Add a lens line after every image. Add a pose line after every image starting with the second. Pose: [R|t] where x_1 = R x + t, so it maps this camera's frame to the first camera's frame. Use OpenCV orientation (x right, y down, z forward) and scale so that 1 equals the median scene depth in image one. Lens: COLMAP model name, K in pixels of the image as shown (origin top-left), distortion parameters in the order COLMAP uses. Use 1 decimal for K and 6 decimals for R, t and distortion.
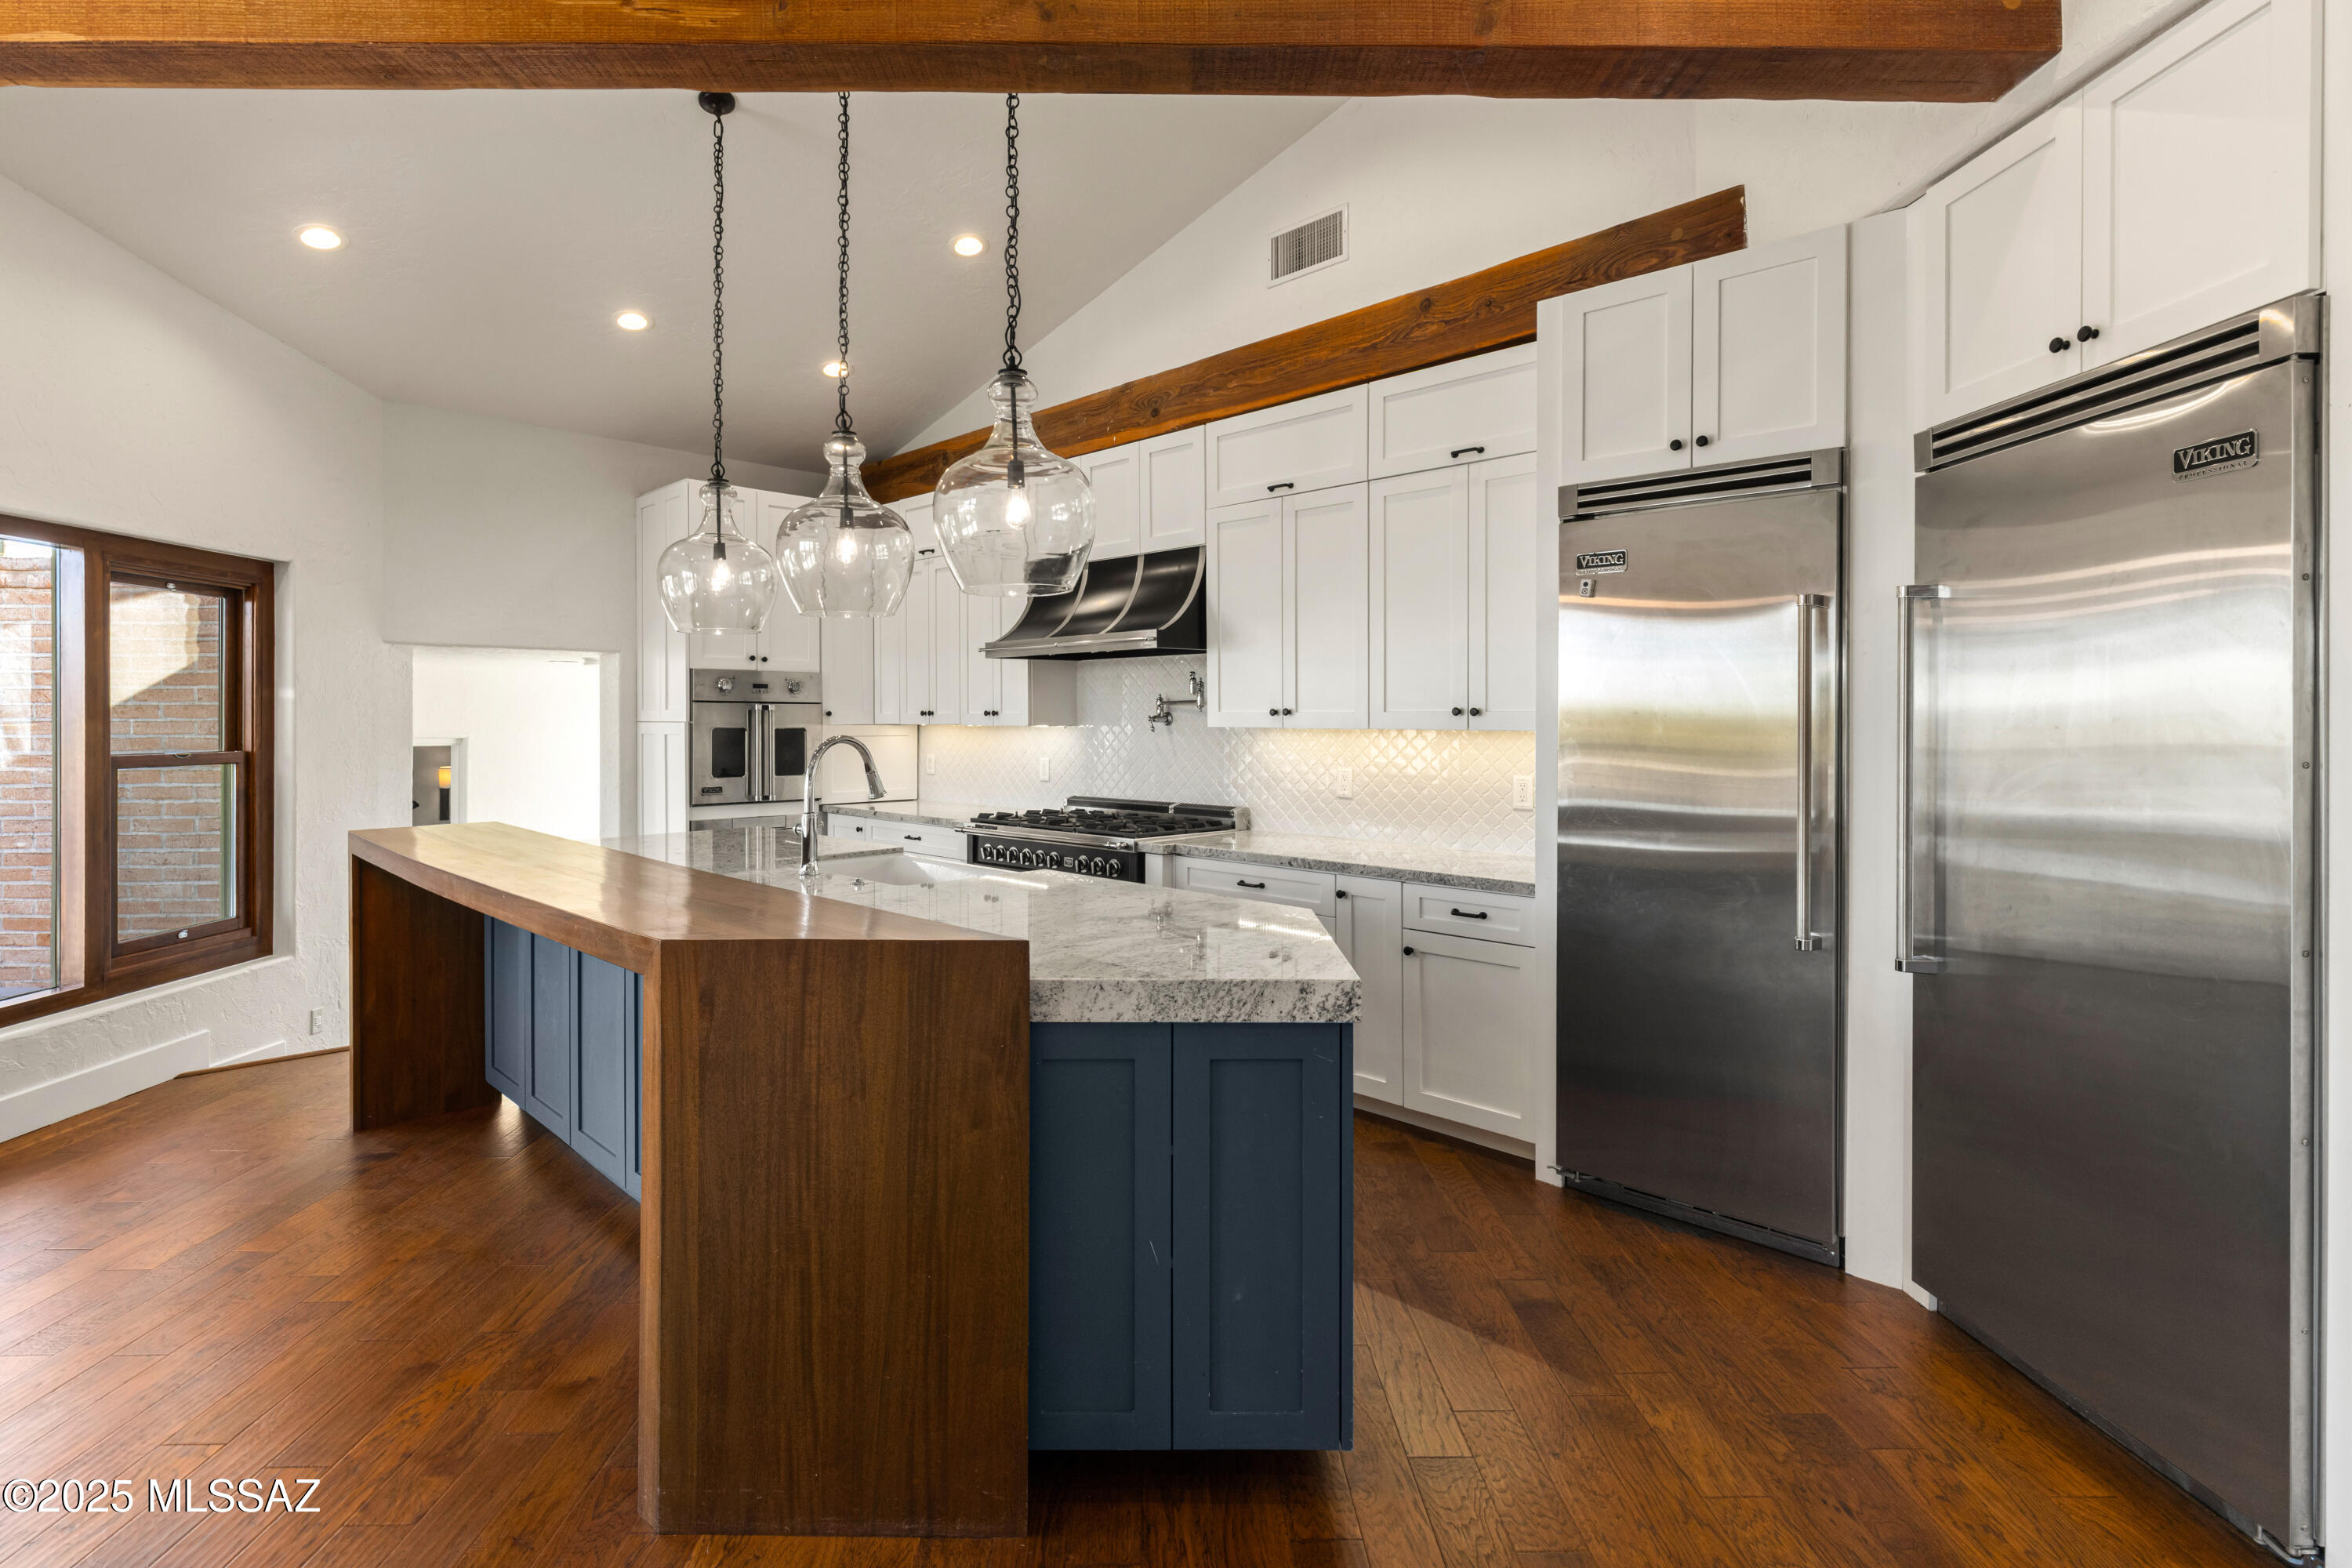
lens RADIAL K [[1152.0, 0, 1173.8], [0, 1152.0, 733.9], [0, 0, 1]] dist [-0.000164, -0.000126]
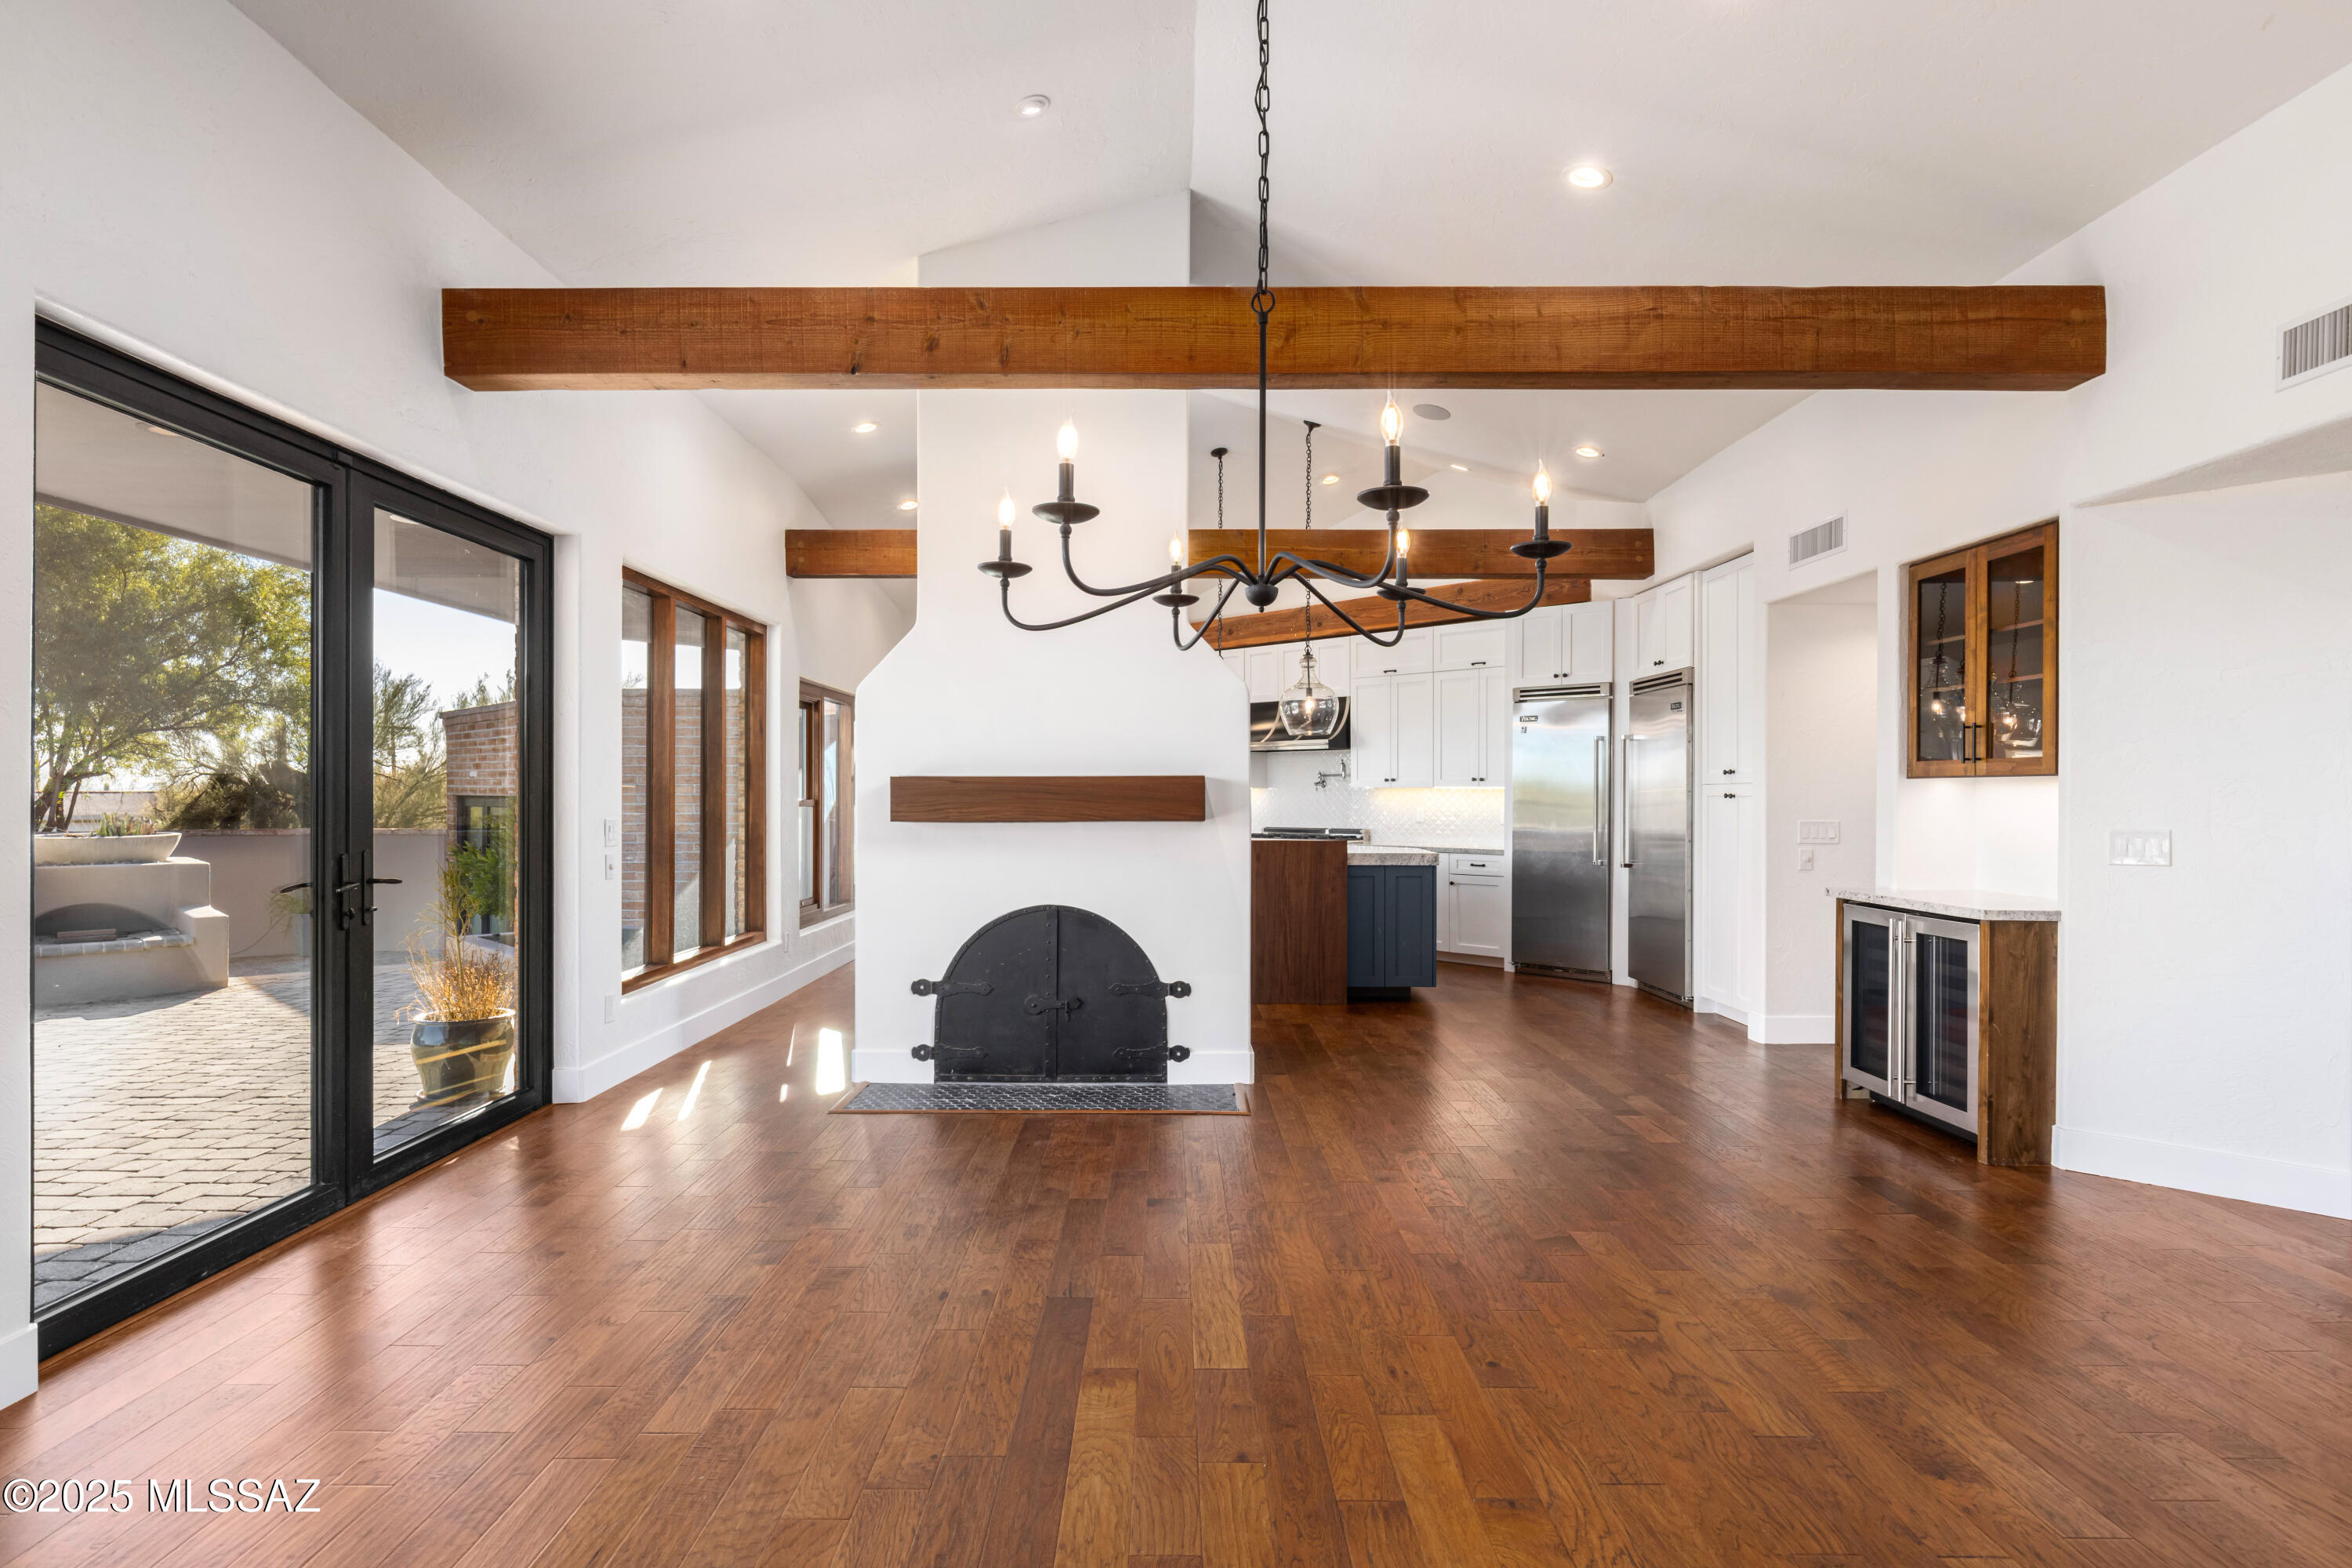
lens RADIAL K [[1214.3, 0, 1175.4], [0, 1214.3, 803.7], [0, 0, 1]] dist [-0.002664, -0.000272]
pose [[0.999808, 0.000611, -0.019598, -0.306477], [-0.000709, 0.999987, -0.004999, 0.042747], [0.019594, 0.005012, 0.999795, -1.464516]]
